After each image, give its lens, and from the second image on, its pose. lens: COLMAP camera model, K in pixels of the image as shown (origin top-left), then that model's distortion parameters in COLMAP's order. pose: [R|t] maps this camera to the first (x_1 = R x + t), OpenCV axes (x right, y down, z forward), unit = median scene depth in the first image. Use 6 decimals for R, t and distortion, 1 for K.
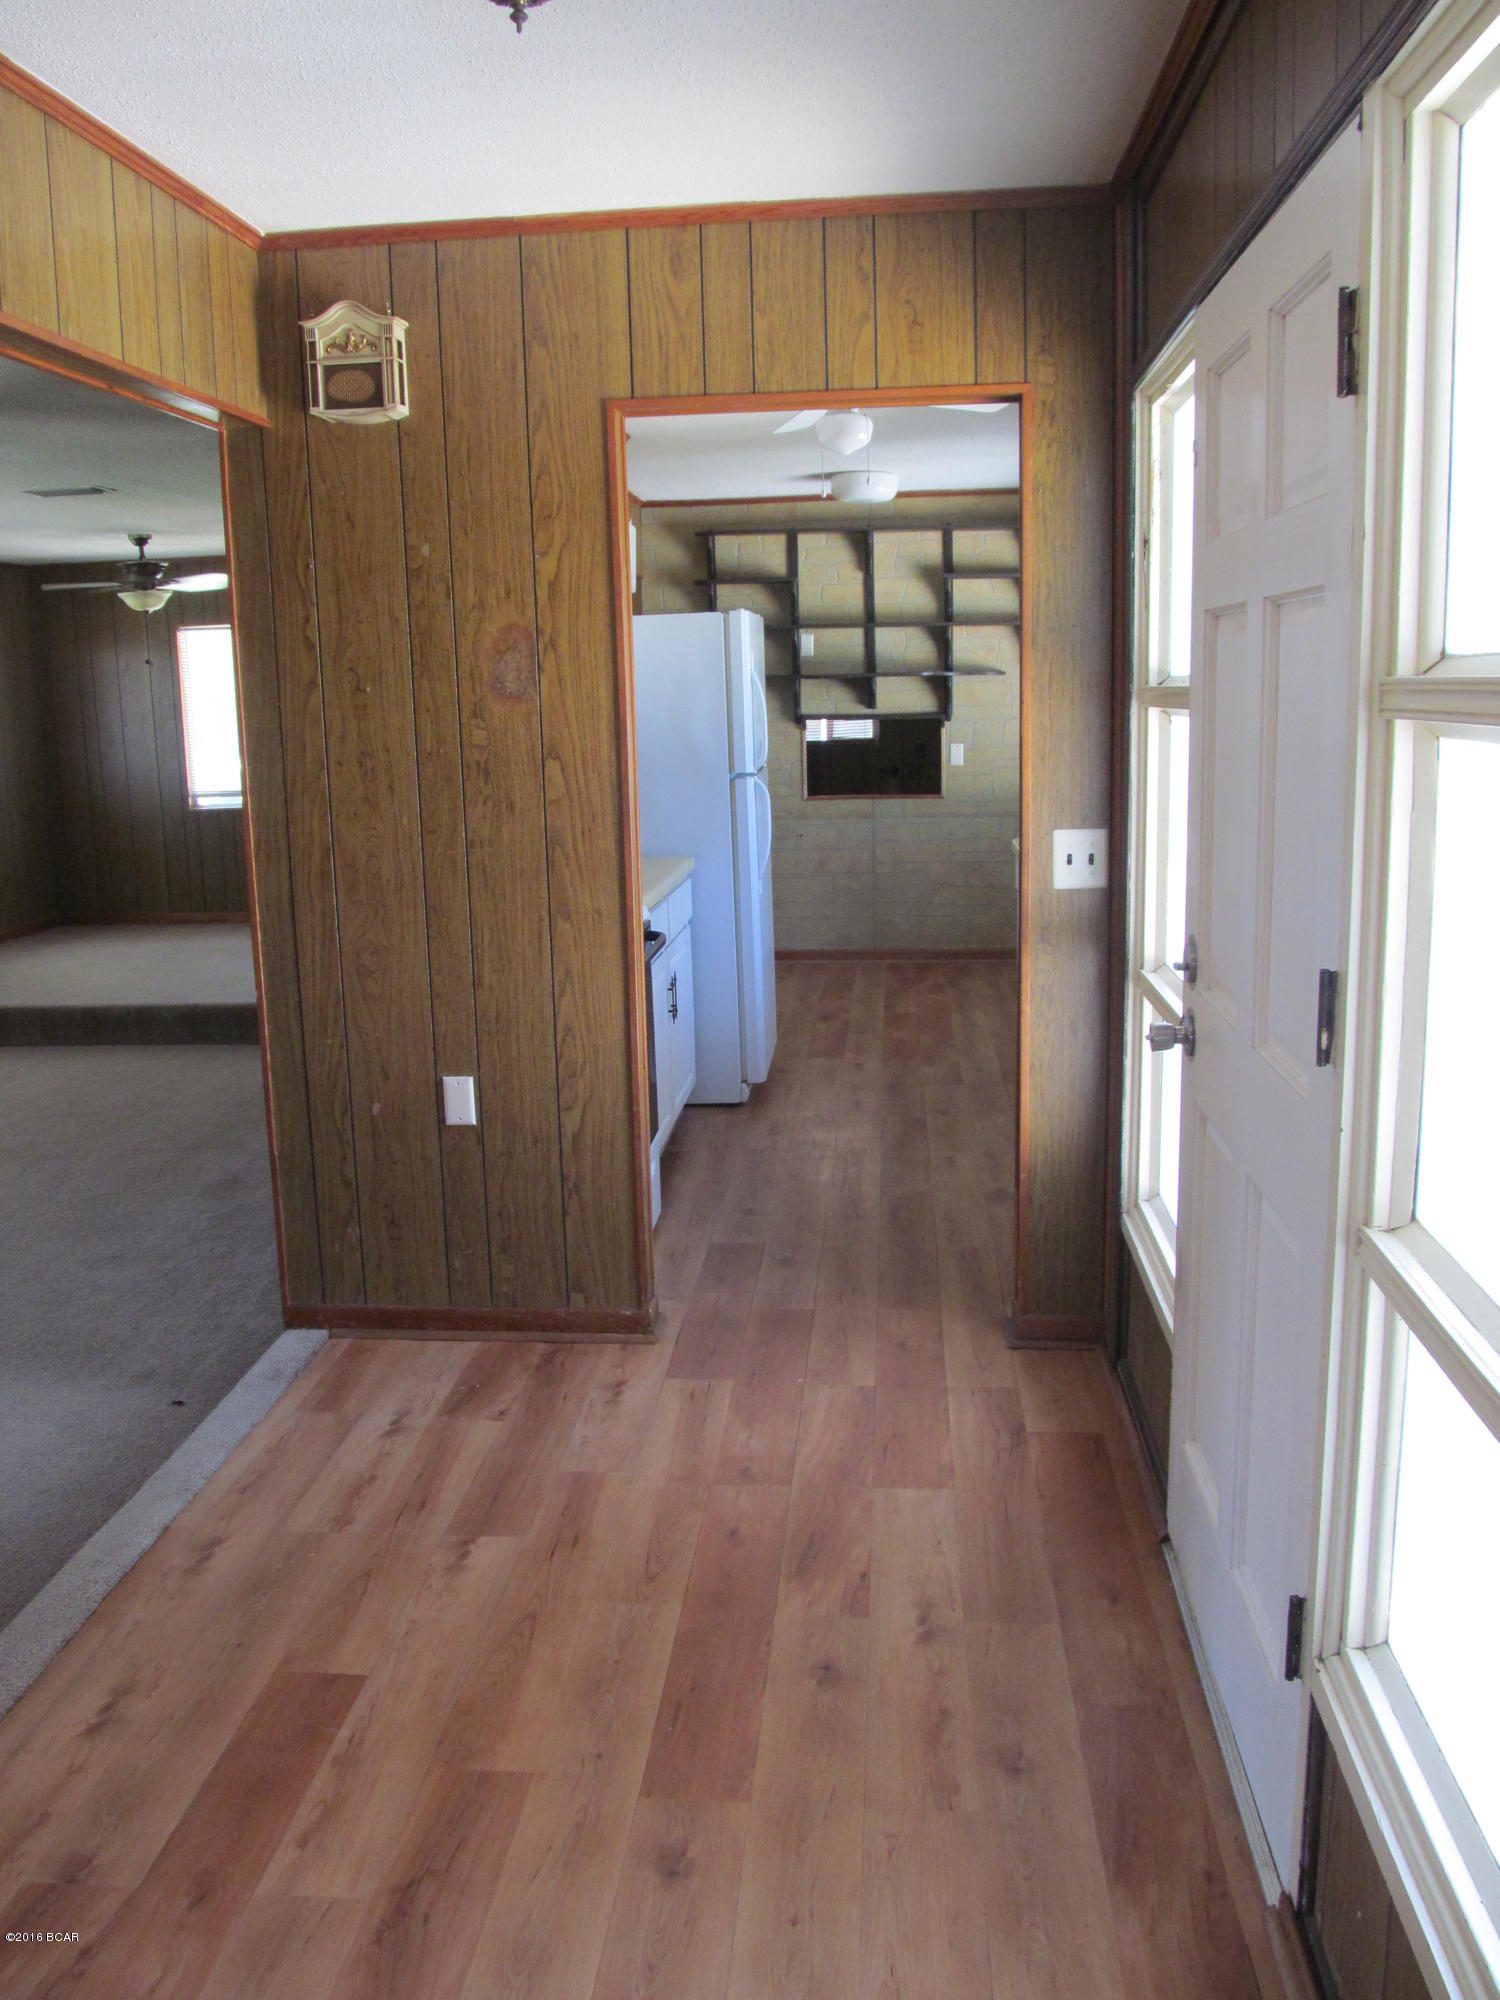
lens RADIAL K [[1661.9, 0, 749.6], [0, 1661.9, 983.3], [0, 0, 1]] dist [-0.063838, 0.022819]
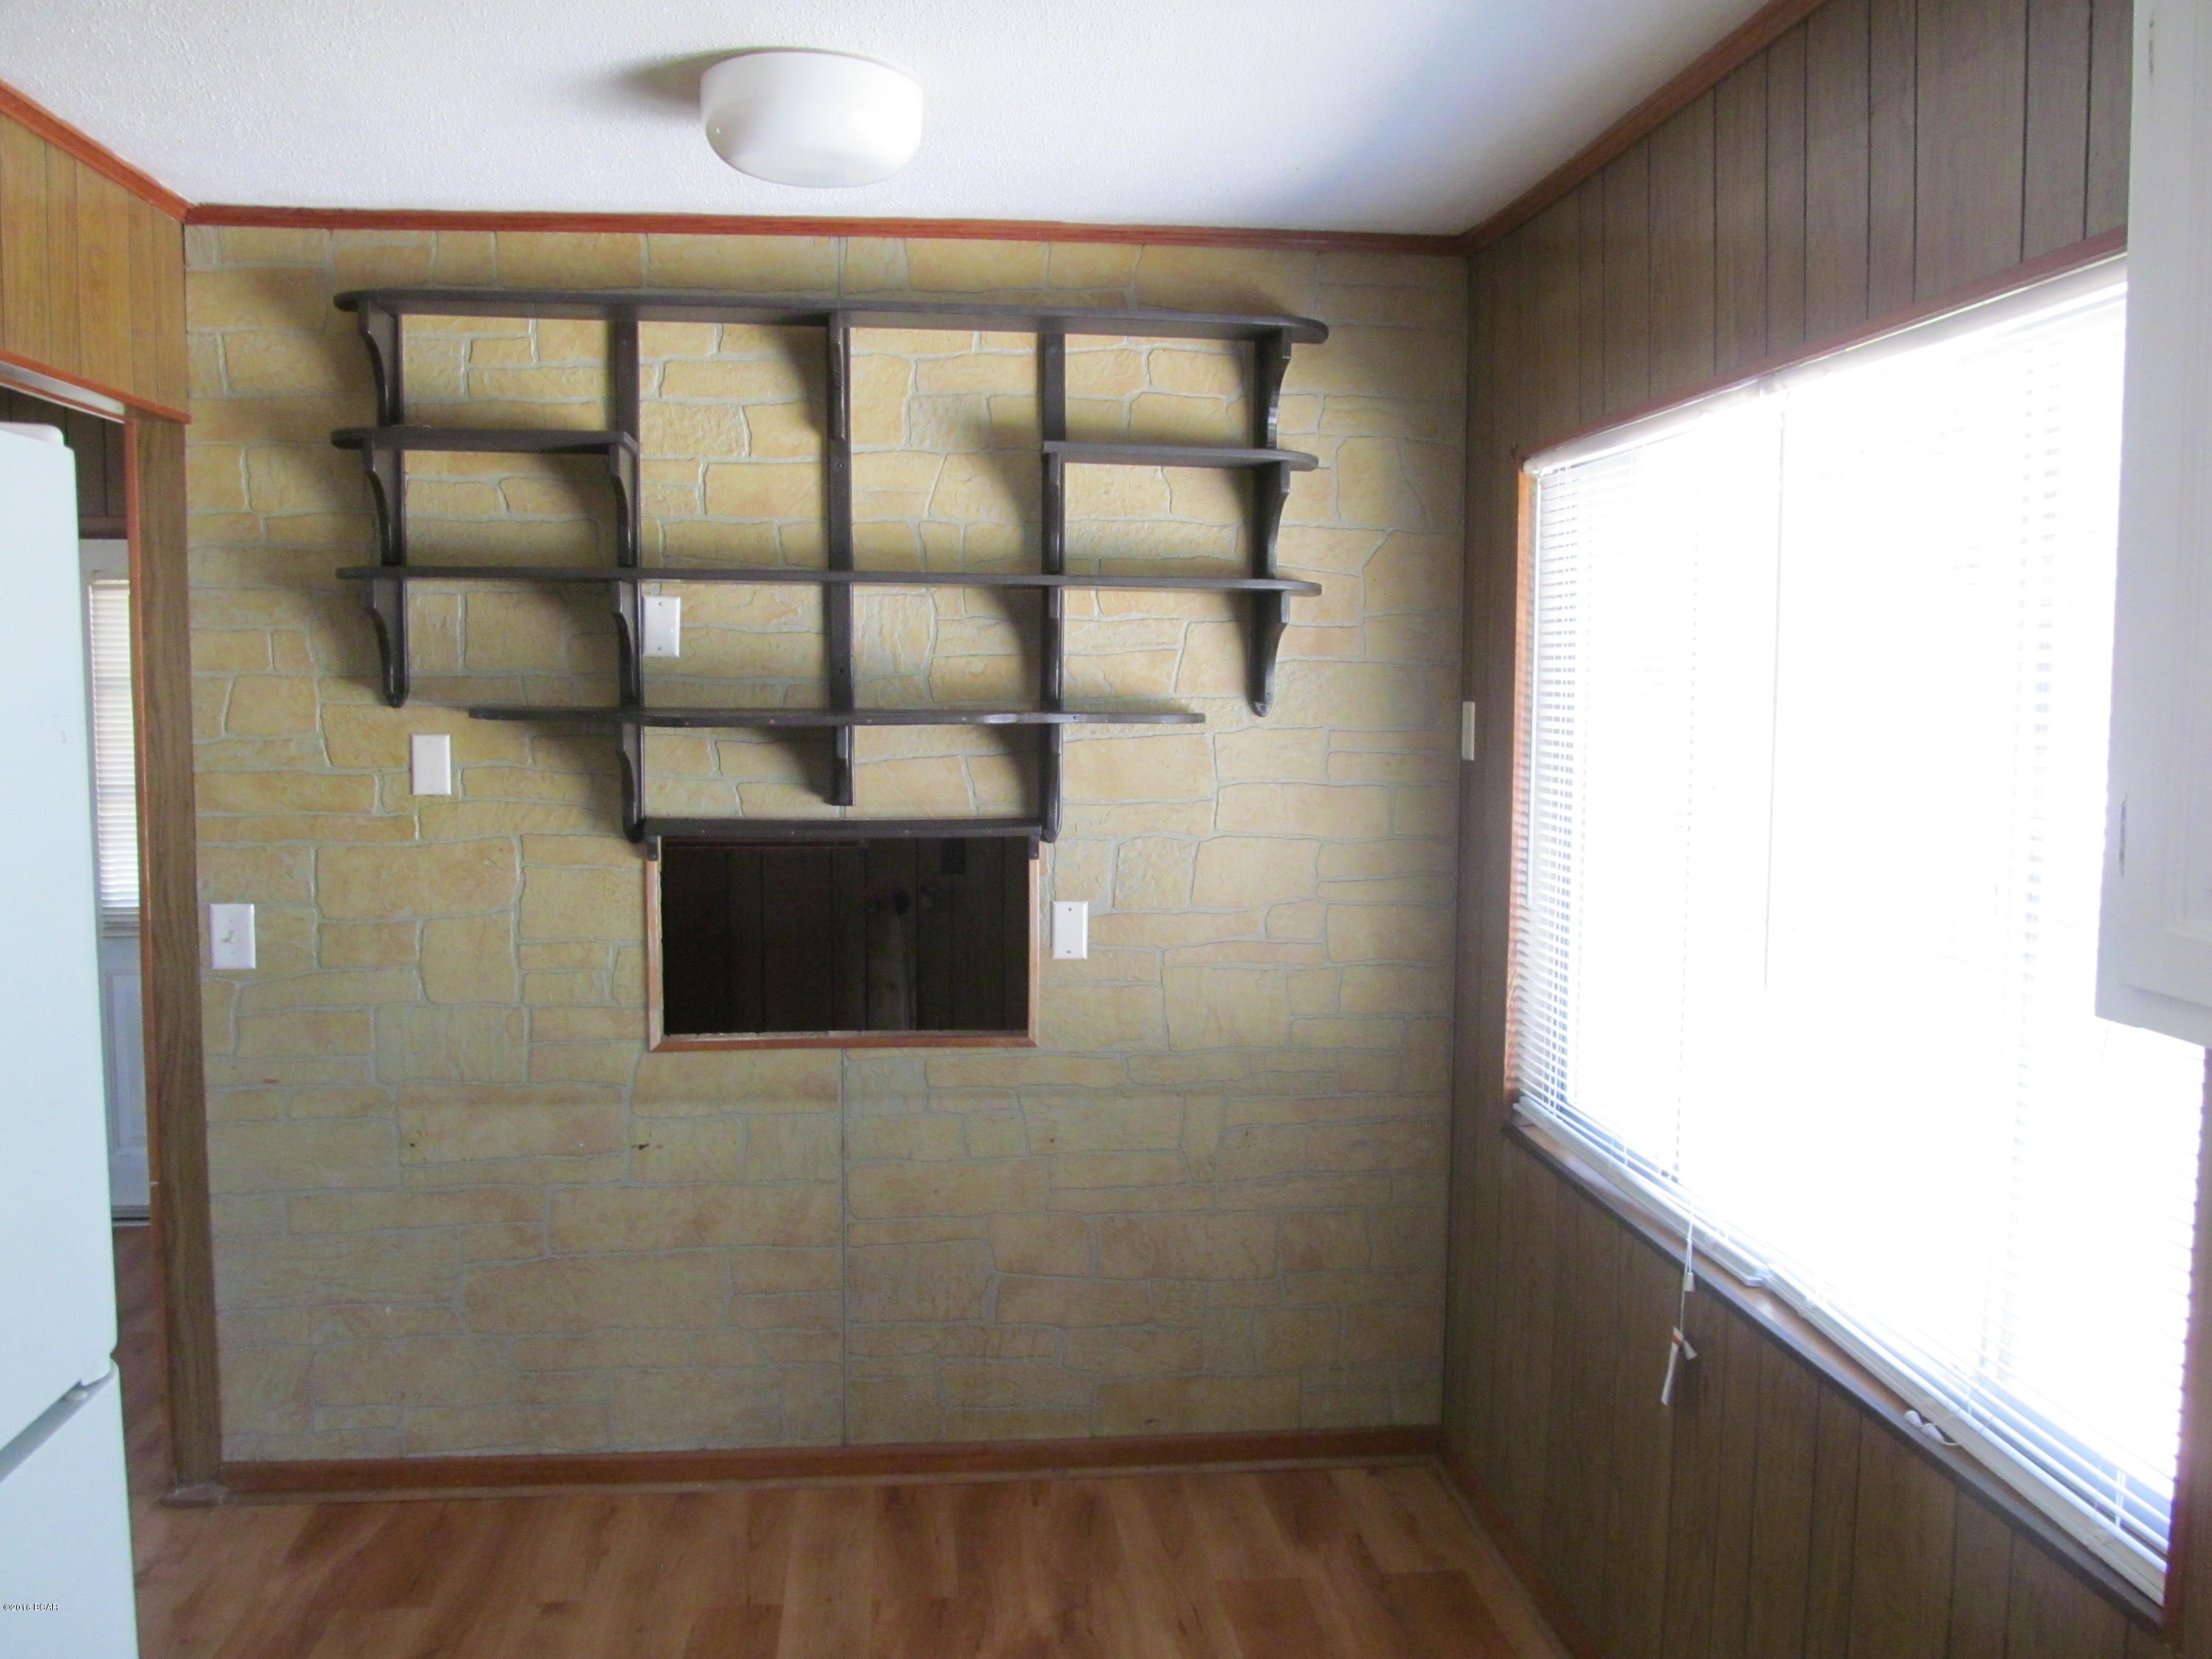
lens RADIAL K [[1838.1, 0, 1118.7], [0, 1838.1, 812.3], [0, 0, 1]] dist [-0.063838, 0.022819]
pose [[0.978996, 0.014957, 0.203332, 0.052527], [0.005848, 0.994835, -0.101335, -0.125104], [-0.203798, 0.100396, 0.973852, 0.606408]]
